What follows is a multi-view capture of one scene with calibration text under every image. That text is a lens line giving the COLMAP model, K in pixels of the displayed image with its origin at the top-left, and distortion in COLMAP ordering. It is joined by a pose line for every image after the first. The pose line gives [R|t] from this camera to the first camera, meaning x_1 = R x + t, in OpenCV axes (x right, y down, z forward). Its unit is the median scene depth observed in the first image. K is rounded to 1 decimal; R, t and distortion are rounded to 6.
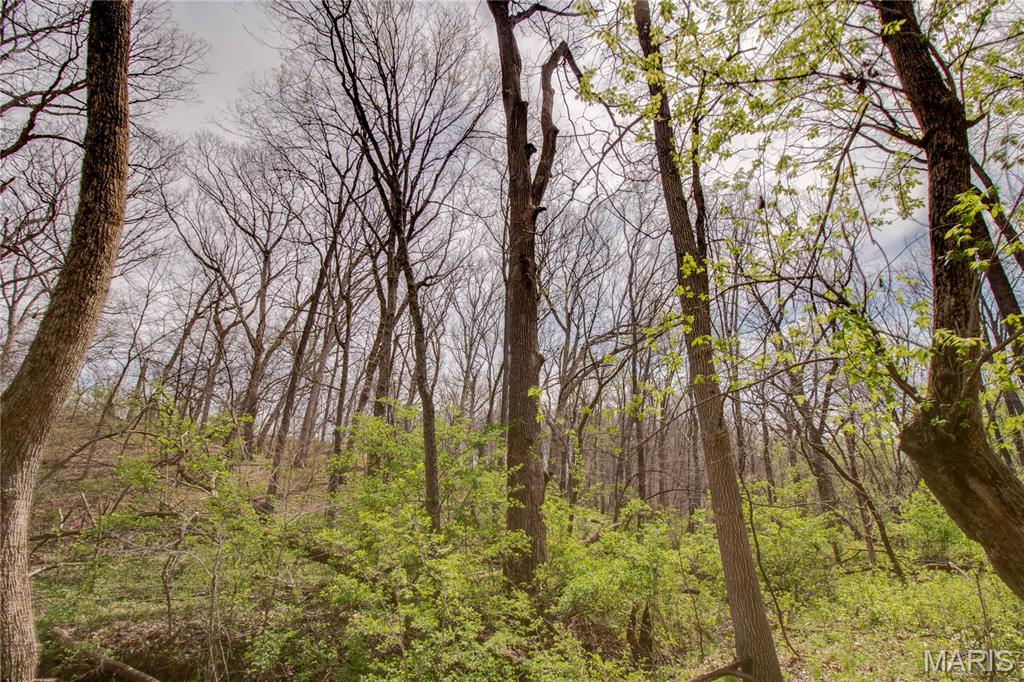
lens RADIAL K [[495.9, 0, 515.6], [0, 495.9, 343.1], [0, 0, 1]] dist [-0.017705, -0.000523]
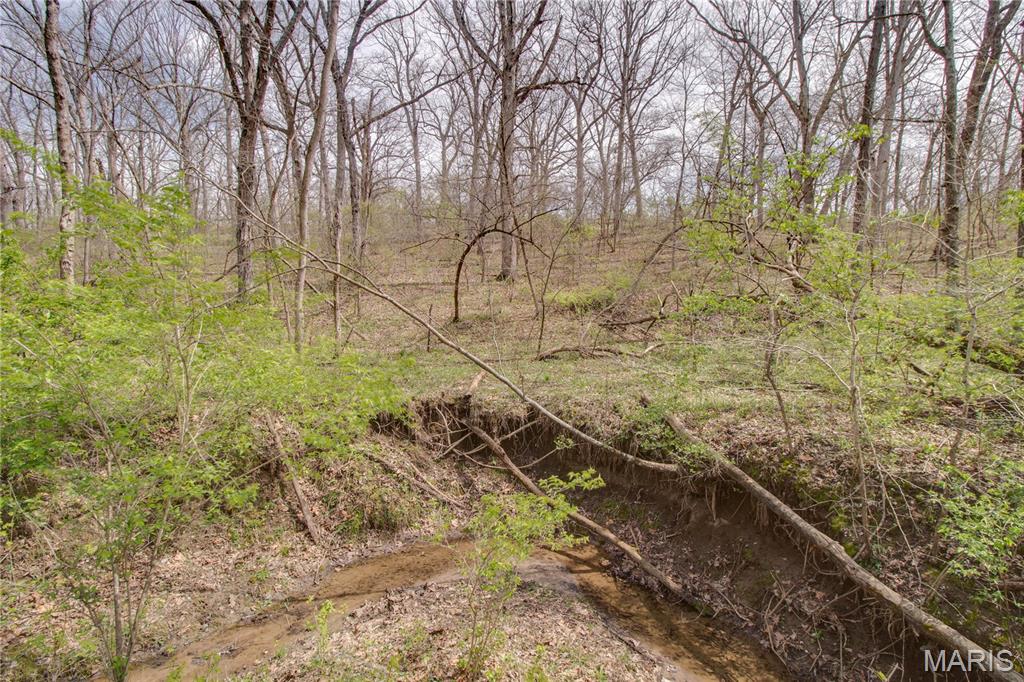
lens RADIAL K [[495.9, 0, 515.6], [0, 495.9, 343.1], [0, 0, 1]] dist [-0.017705, -0.000523]
pose [[0.524059, 0.061710, -0.849443, -0.091008], [0.296280, 0.921867, 0.249760, 0.041512], [0.798486, -0.382562, 0.464829, 0.114187]]
